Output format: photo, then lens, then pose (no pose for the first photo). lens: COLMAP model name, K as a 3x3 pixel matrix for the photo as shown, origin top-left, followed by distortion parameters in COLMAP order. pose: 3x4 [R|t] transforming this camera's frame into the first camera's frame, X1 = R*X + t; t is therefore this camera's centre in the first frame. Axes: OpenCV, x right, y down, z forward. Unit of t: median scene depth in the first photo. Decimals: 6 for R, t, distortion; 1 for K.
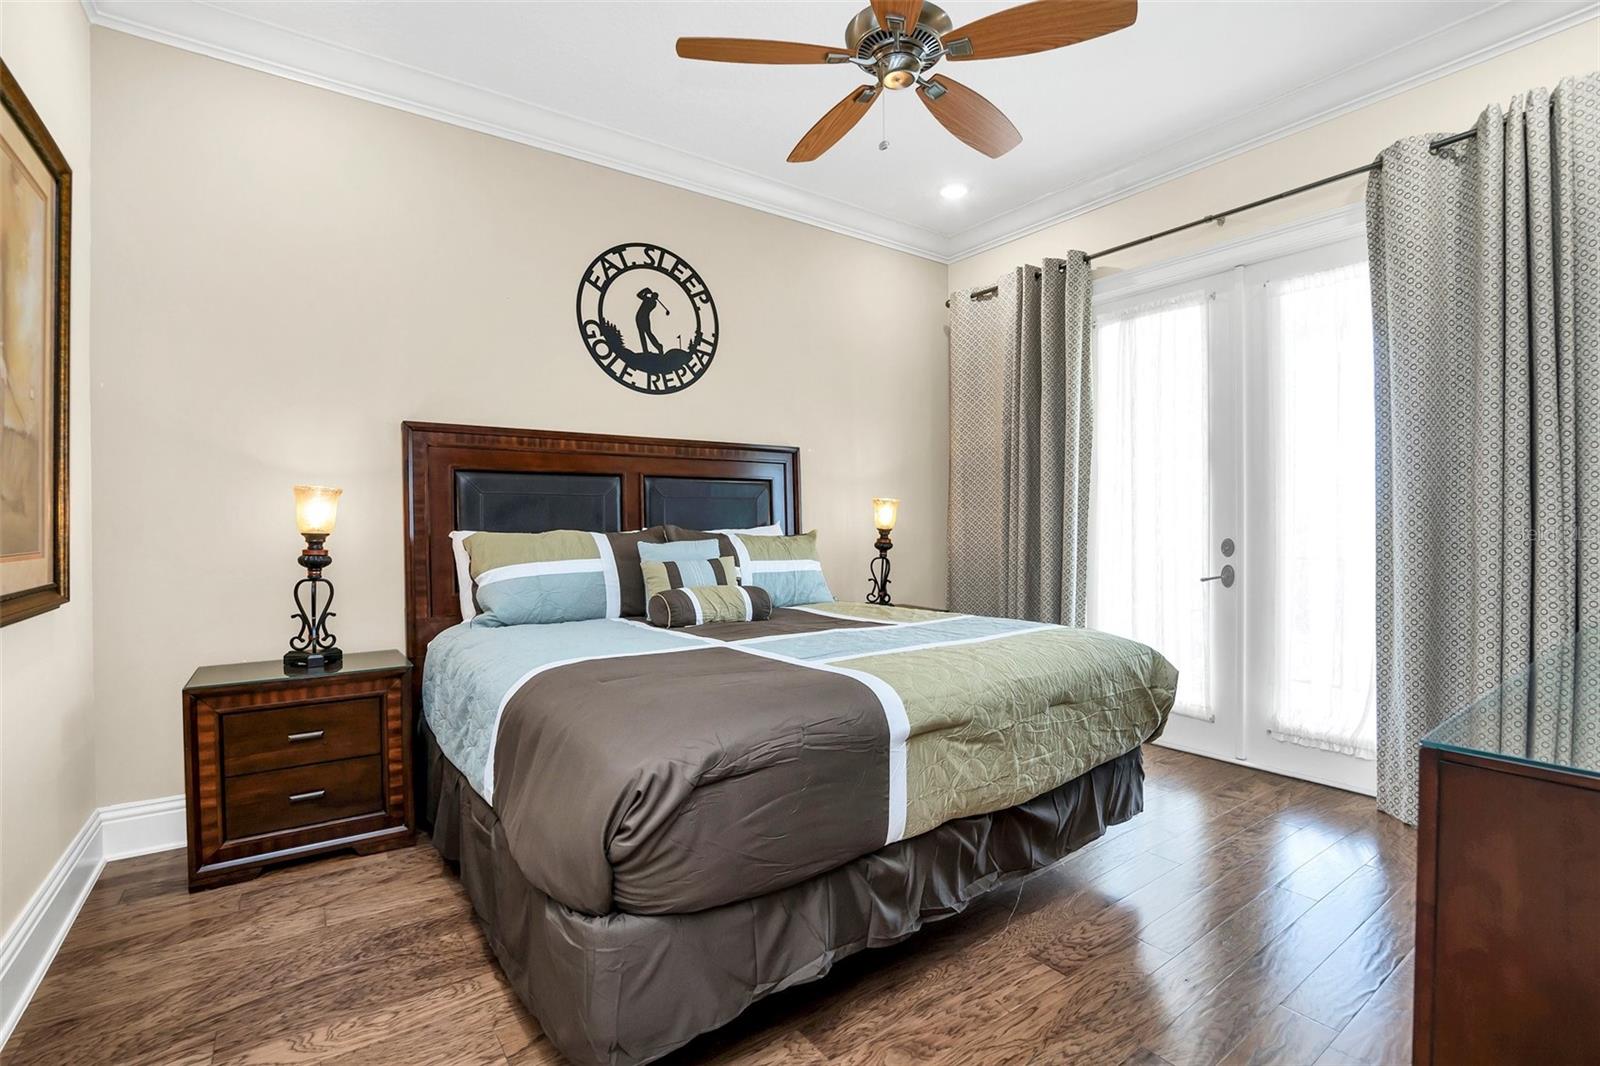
lens RADIAL K [[713.8, 0, 800.0], [0, 713.8, 533.0], [0, 0, 1]] dist [-0.046406, 0.011626]
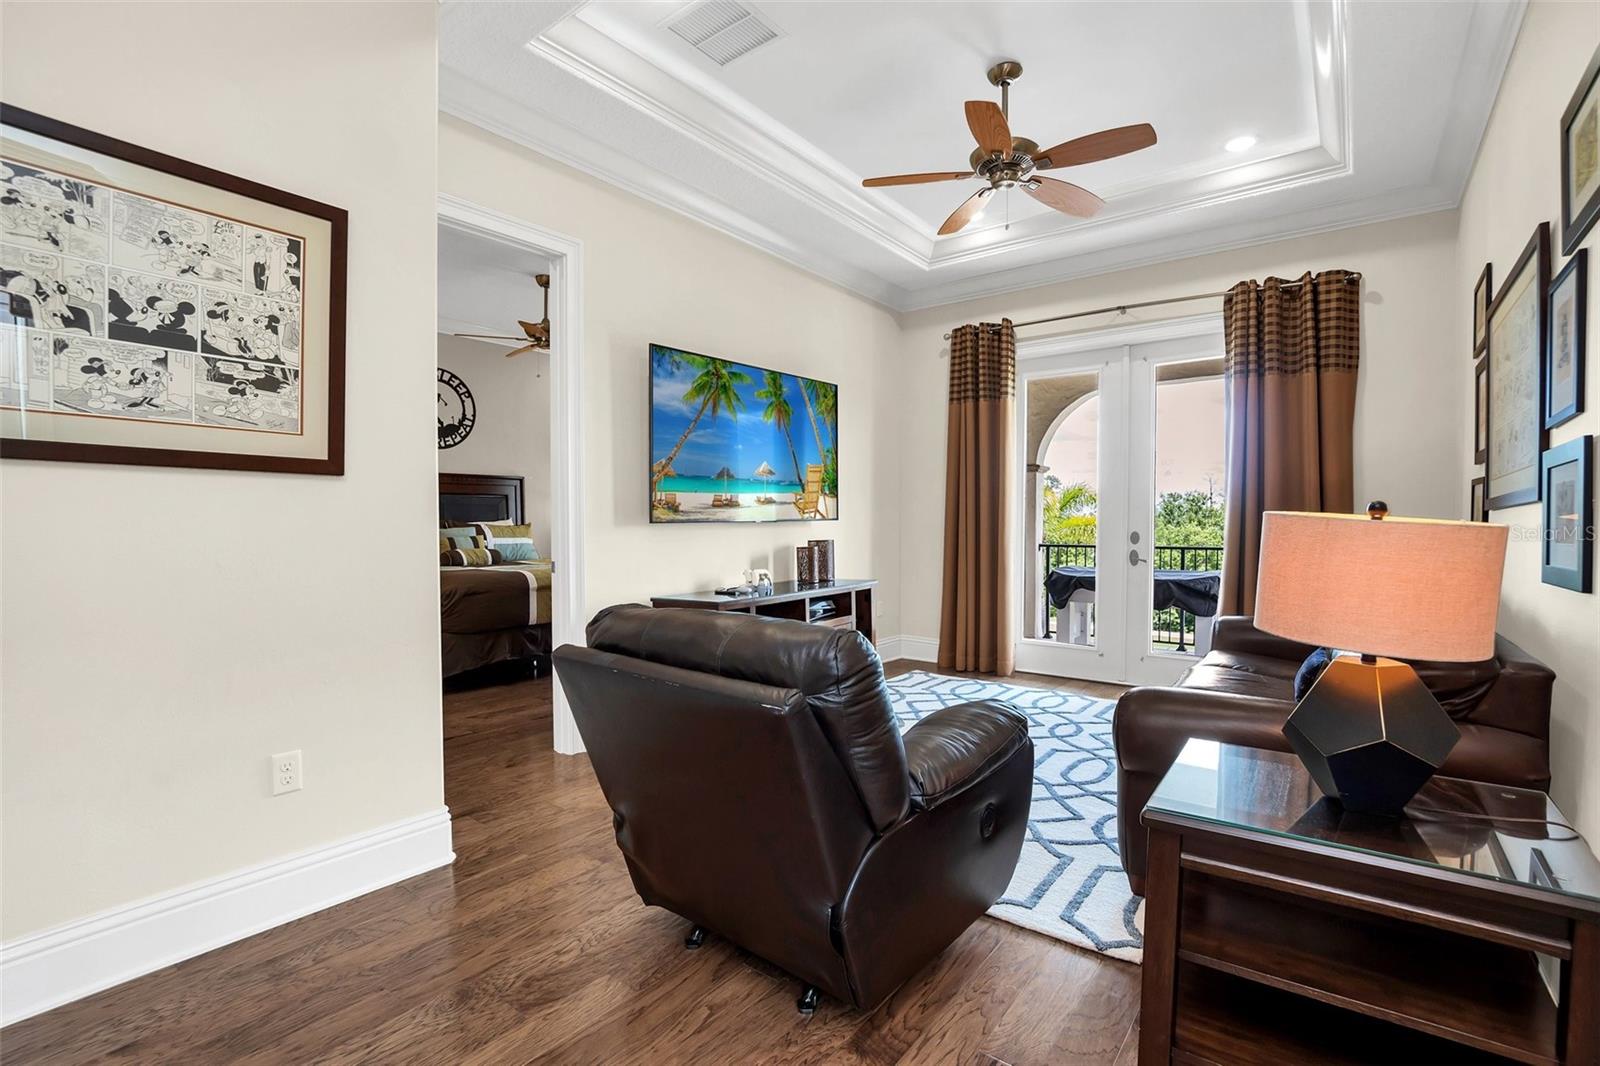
lens RADIAL K [[713.8, 0, 800.0], [0, 713.8, 533.0], [0, 0, 1]] dist [-0.046406, 0.011626]
pose [[0.955252, -0.006978, 0.295709, 0.146331], [0.003482, 0.999918, 0.012347, 0.003821], [-0.295771, -0.010765, 0.955198, -1.010650]]
